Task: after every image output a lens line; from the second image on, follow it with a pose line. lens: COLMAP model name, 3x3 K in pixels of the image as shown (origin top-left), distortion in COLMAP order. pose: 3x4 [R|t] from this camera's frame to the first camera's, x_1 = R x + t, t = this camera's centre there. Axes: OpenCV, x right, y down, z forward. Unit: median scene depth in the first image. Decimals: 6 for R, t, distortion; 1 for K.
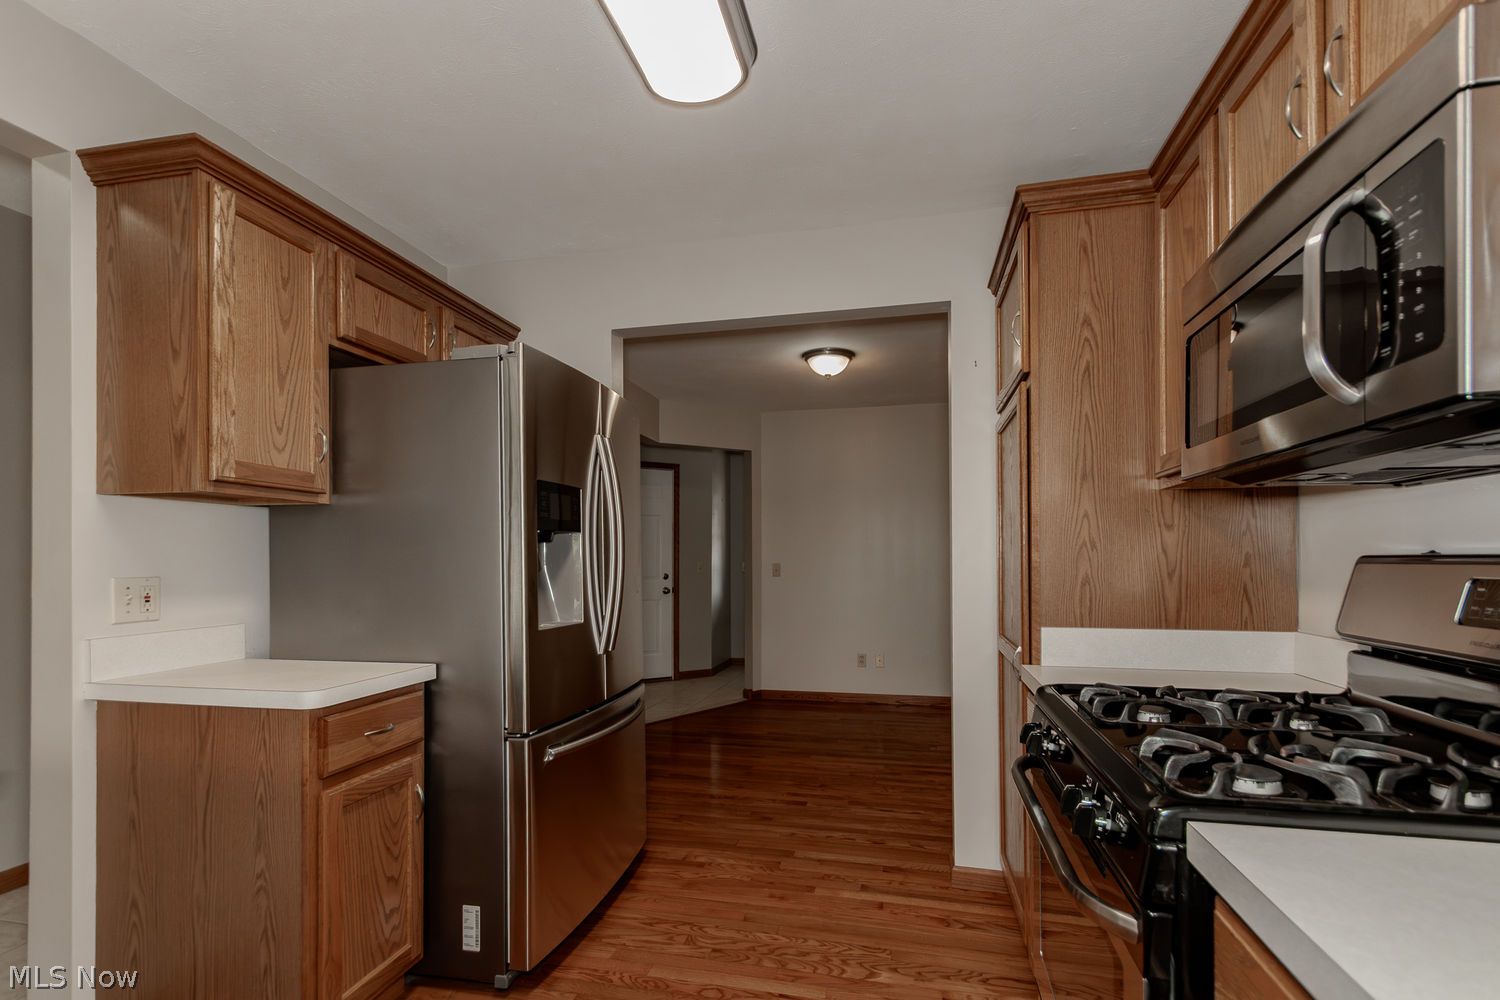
lens RADIAL K [[703.6, 0, 738.5], [0, 703.6, 554.3], [0, 0, 1]] dist [0.008606, -0.004418]
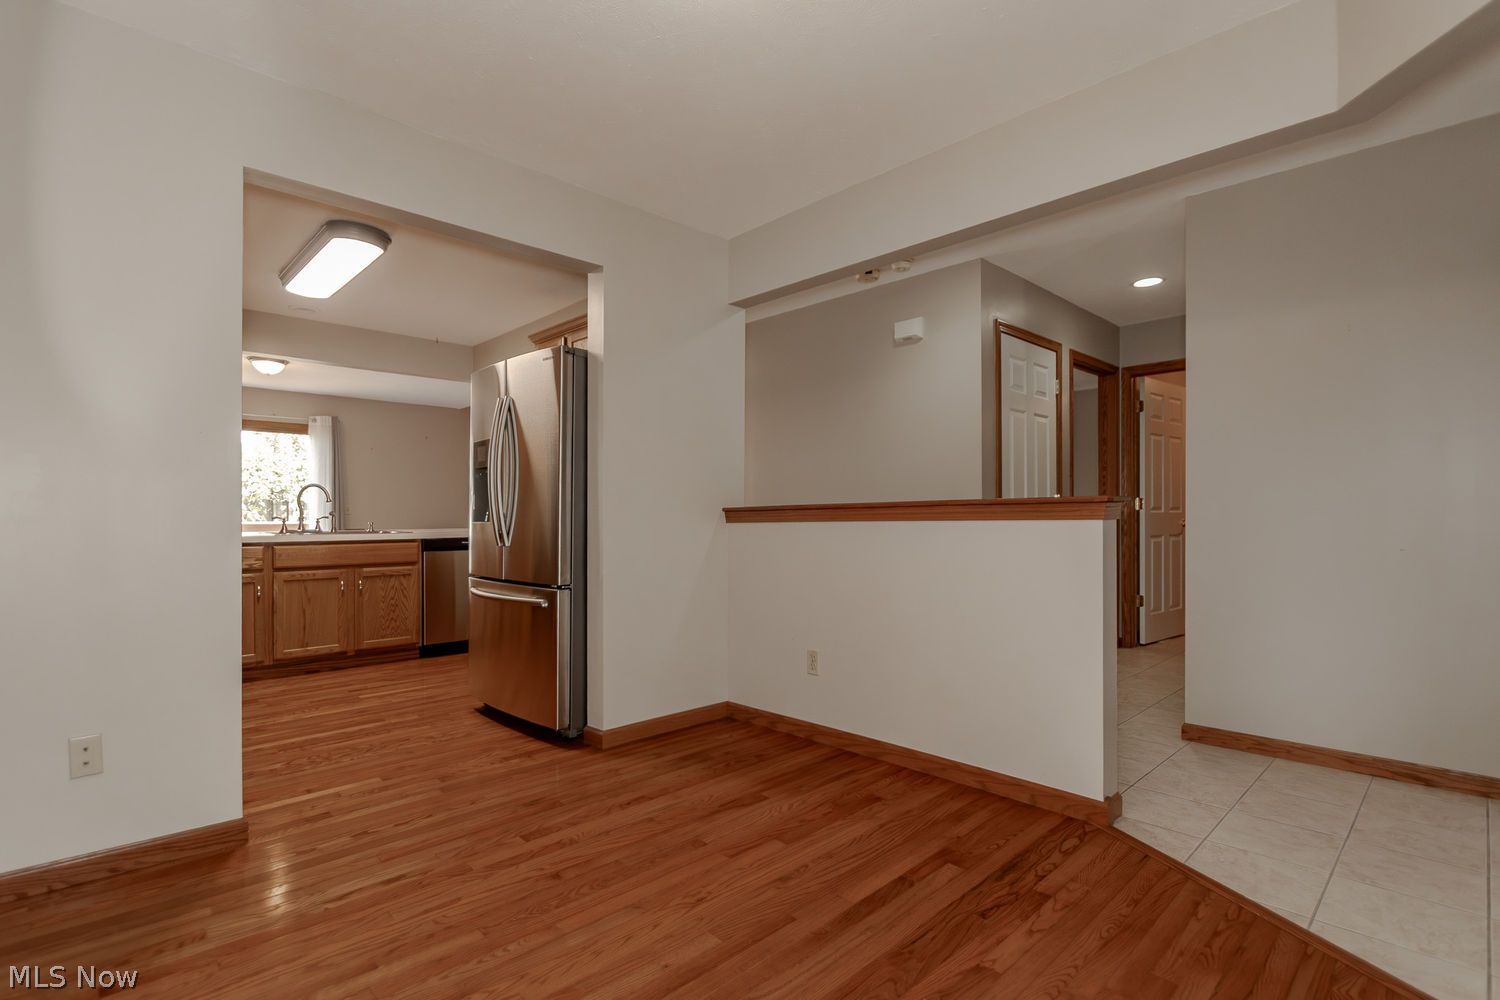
lens RADIAL K [[703.6, 0, 747.4], [0, 703.6, 509.8], [0, 0, 1]] dist [0.008606, -0.004418]
pose [[-0.533060, -0.001011, -0.846077, 0.951328], [0.009729, 0.999926, -0.007324, 0.091867], [0.846021, -0.012136, -0.533011, 2.685405]]
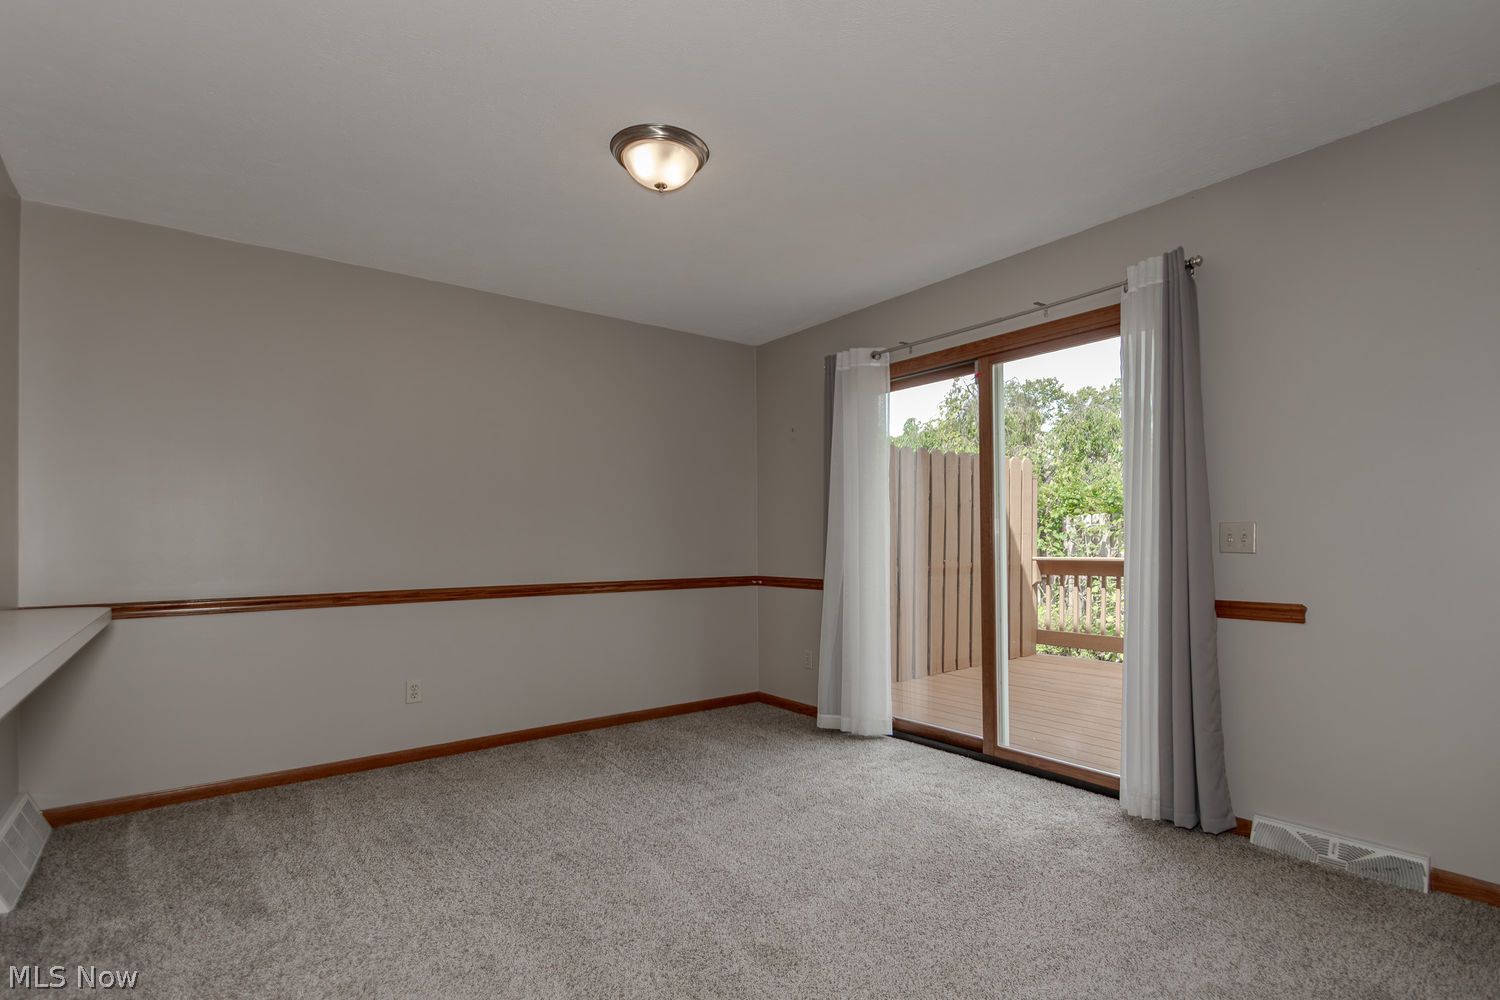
lens RADIAL K [[703.6, 0, 769.5], [0, 703.6, 518.0], [0, 0, 1]] dist [0.008606, -0.004418]
pose [[-0.789396, 0.019745, 0.613566, -1.600685], [-0.000213, 0.999474, -0.032438, 0.037929], [-0.613884, -0.025737, -0.788977, -0.174276]]
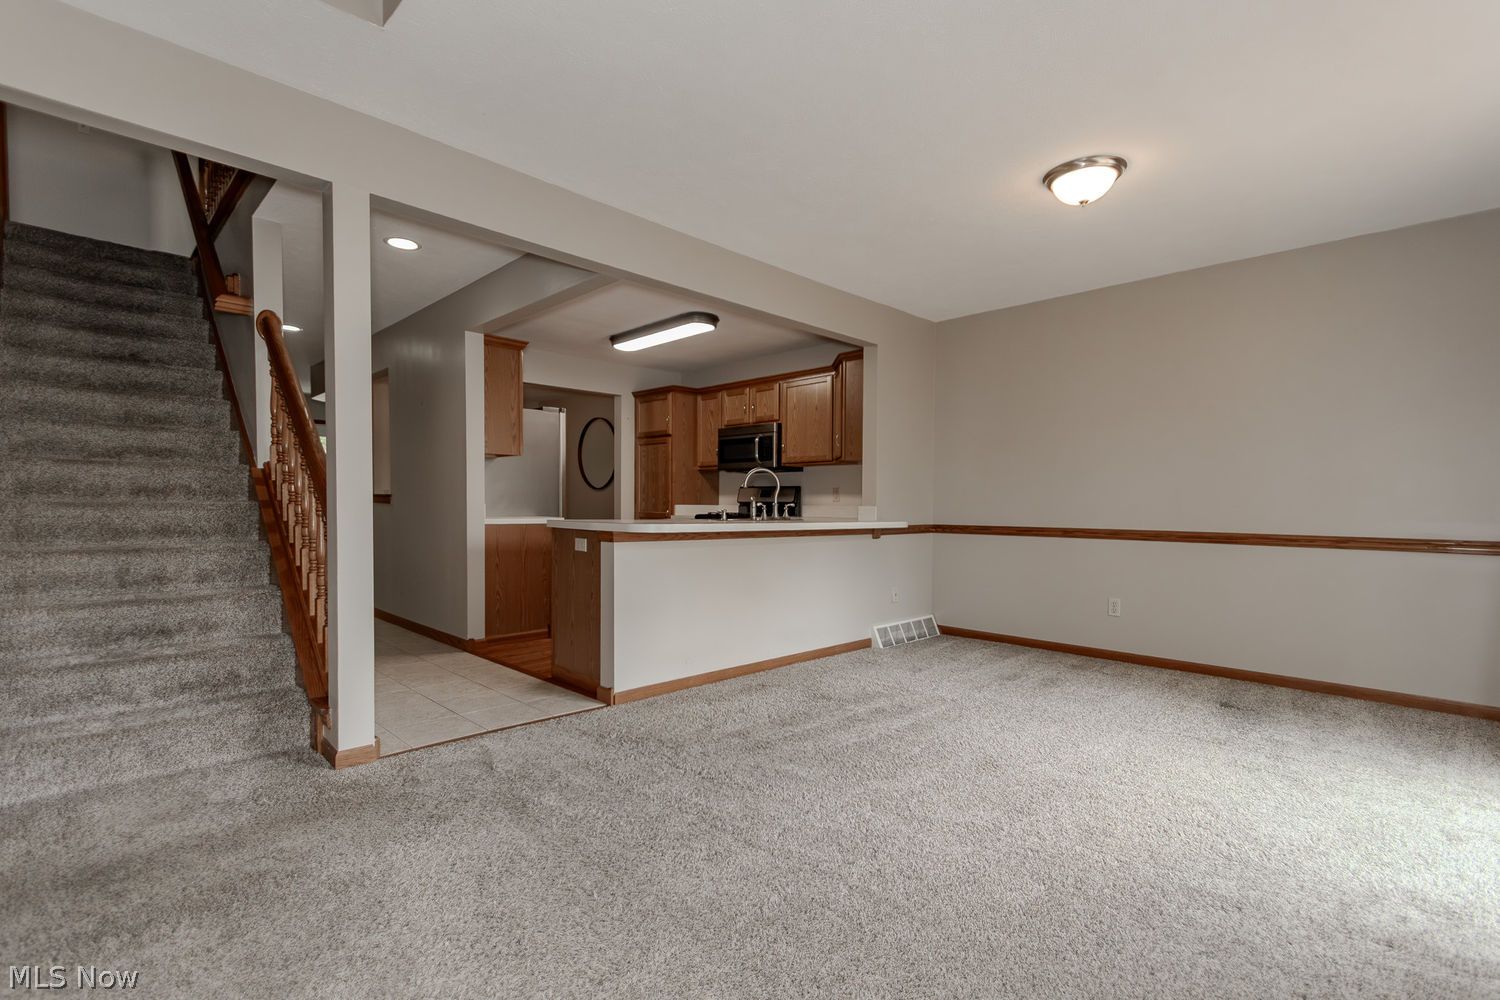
lens RADIAL K [[703.6, 0, 752.7], [0, 703.6, 532.6], [0, 0, 1]] dist [0.008606, -0.004418]
pose [[0.527374, -0.024203, 0.849288, -2.444701], [-0.017606, 0.999068, 0.039404, 0.095718], [-0.849451, -0.035733, 0.526457, -1.290059]]
